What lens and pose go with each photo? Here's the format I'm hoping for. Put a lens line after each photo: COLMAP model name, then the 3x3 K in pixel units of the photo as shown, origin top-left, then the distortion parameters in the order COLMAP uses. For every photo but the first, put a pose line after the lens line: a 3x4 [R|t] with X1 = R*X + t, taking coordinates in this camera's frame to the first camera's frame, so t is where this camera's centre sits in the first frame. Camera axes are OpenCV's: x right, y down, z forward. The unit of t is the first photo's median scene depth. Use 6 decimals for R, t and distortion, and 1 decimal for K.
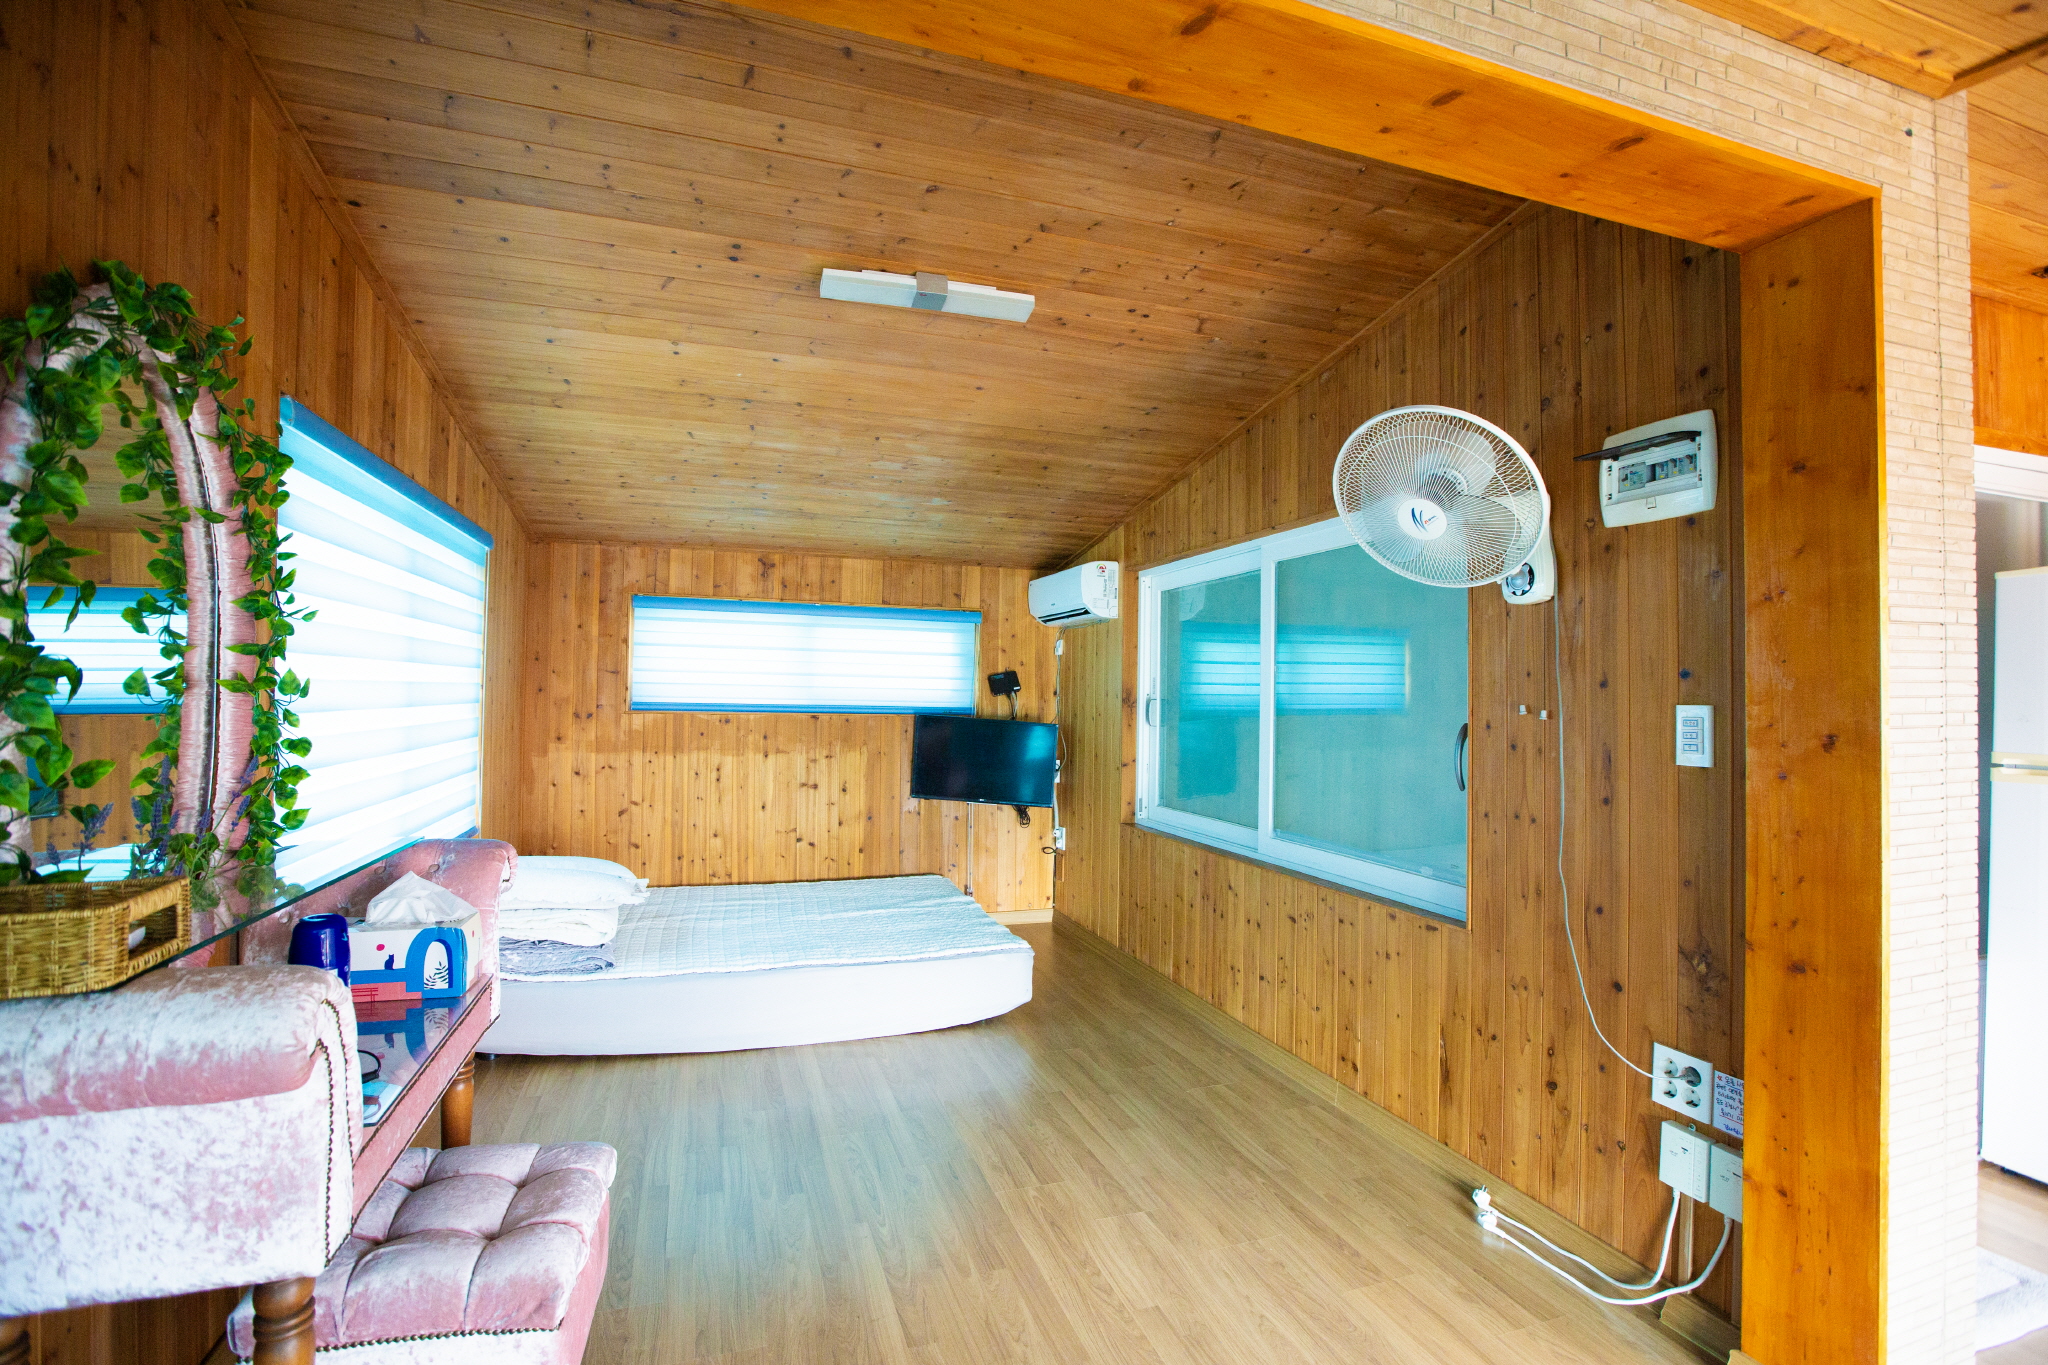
lens RADIAL K [[939.9, 0, 1023.9], [0, 939.9, 689.9], [0, 0, 1]] dist [-0.051348, 0.018909]
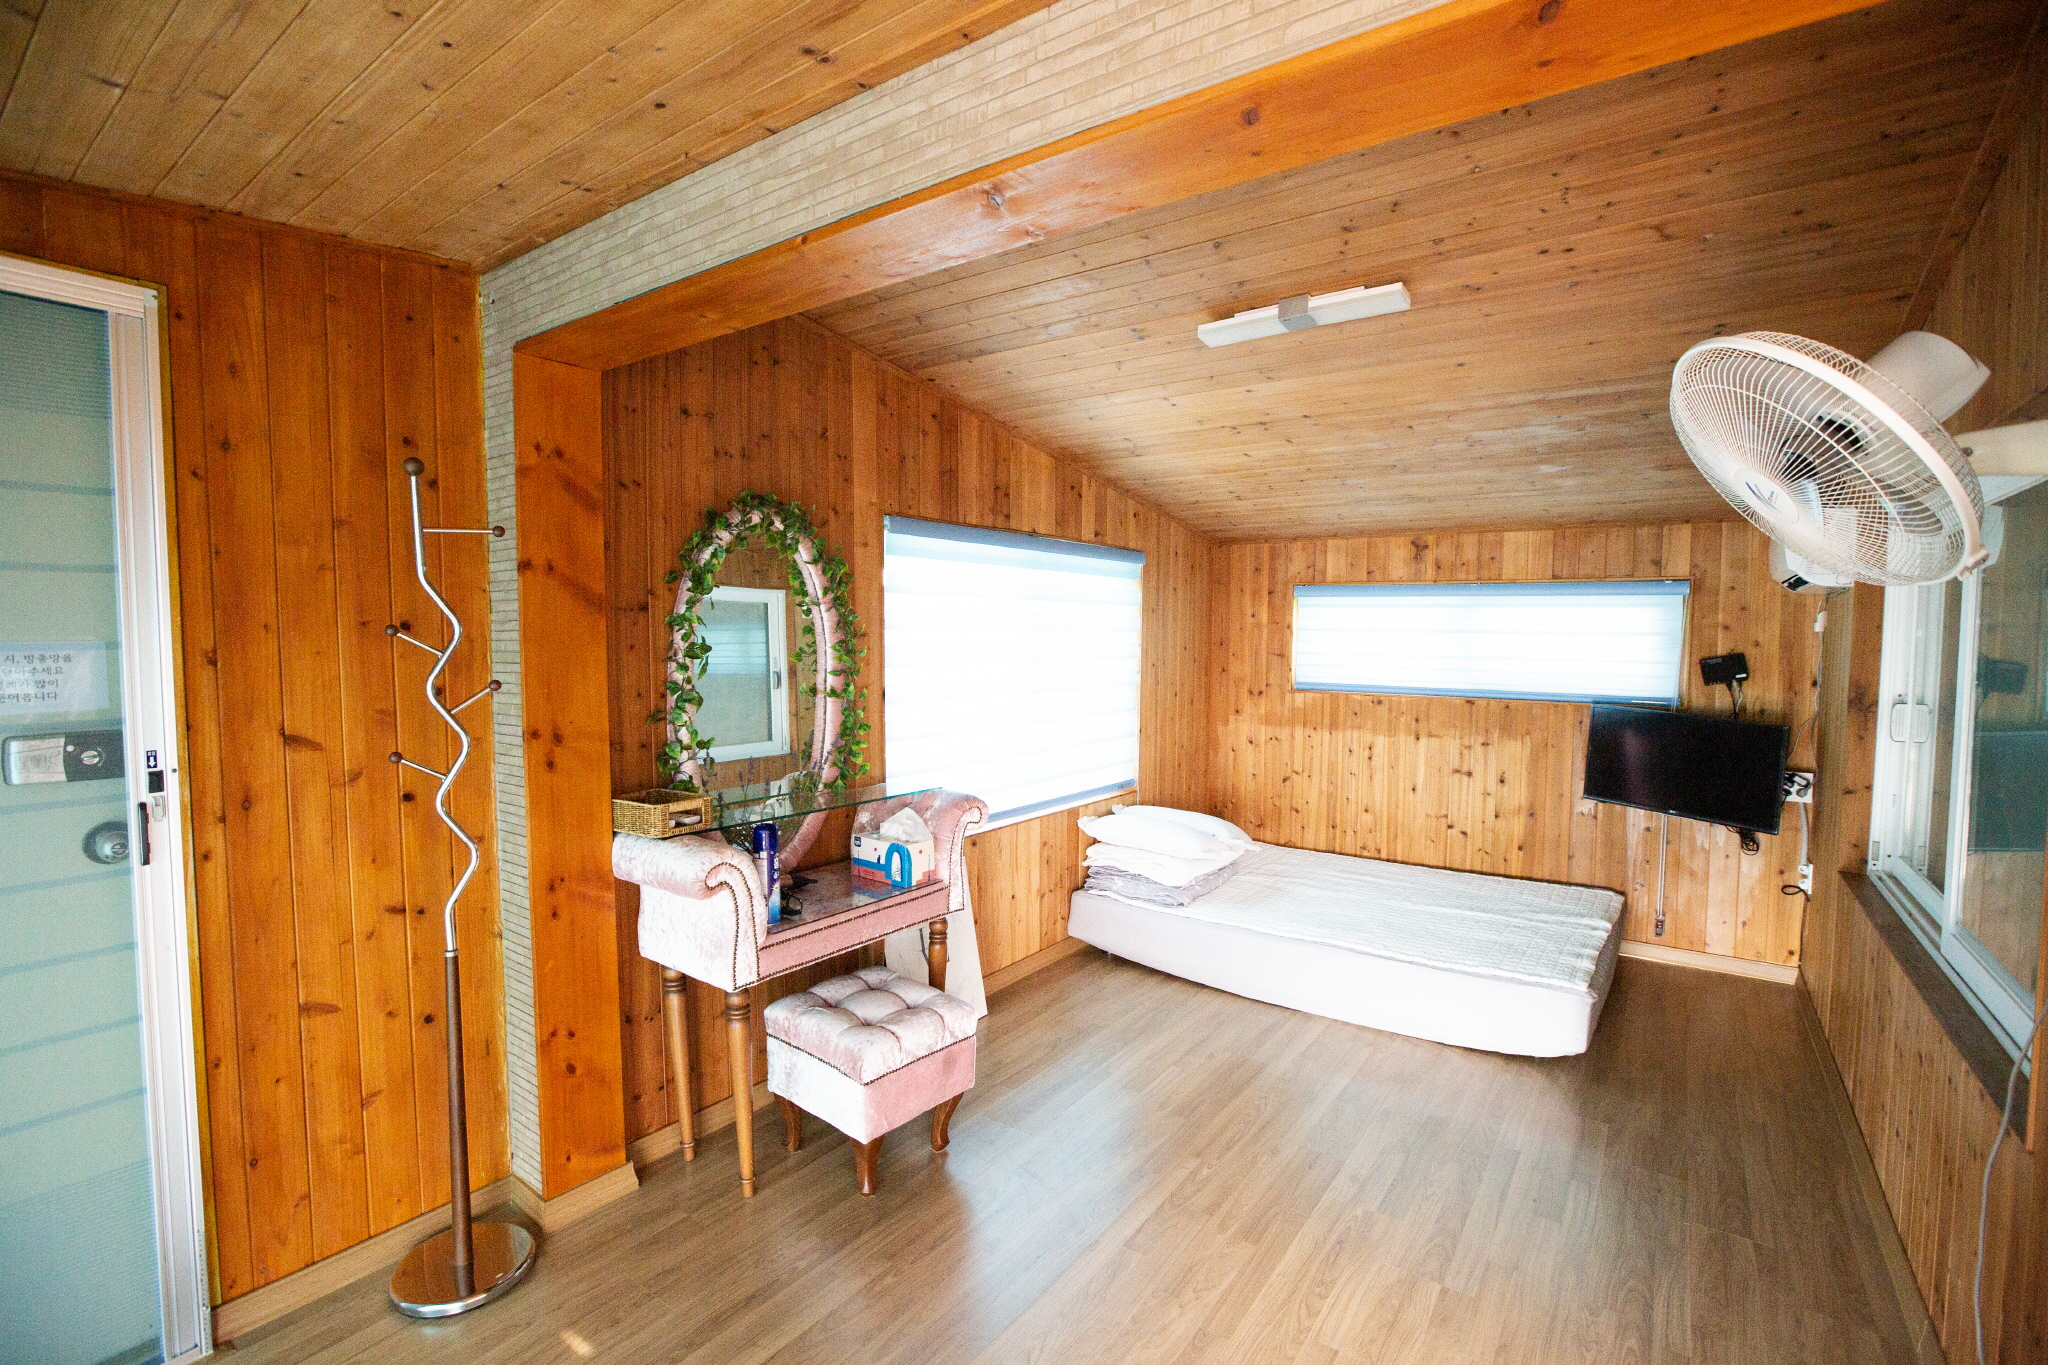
lens RADIAL K [[939.9, 0, 1004.8], [0, 939.9, 691.7], [0, 0, 1]] dist [-0.051348, 0.018909]
pose [[0.576090, 0.039734, -0.816420, 0.294956], [0.005194, 0.998620, 0.052267, -0.035706], [0.817370, -0.034351, 0.575089, 0.071334]]
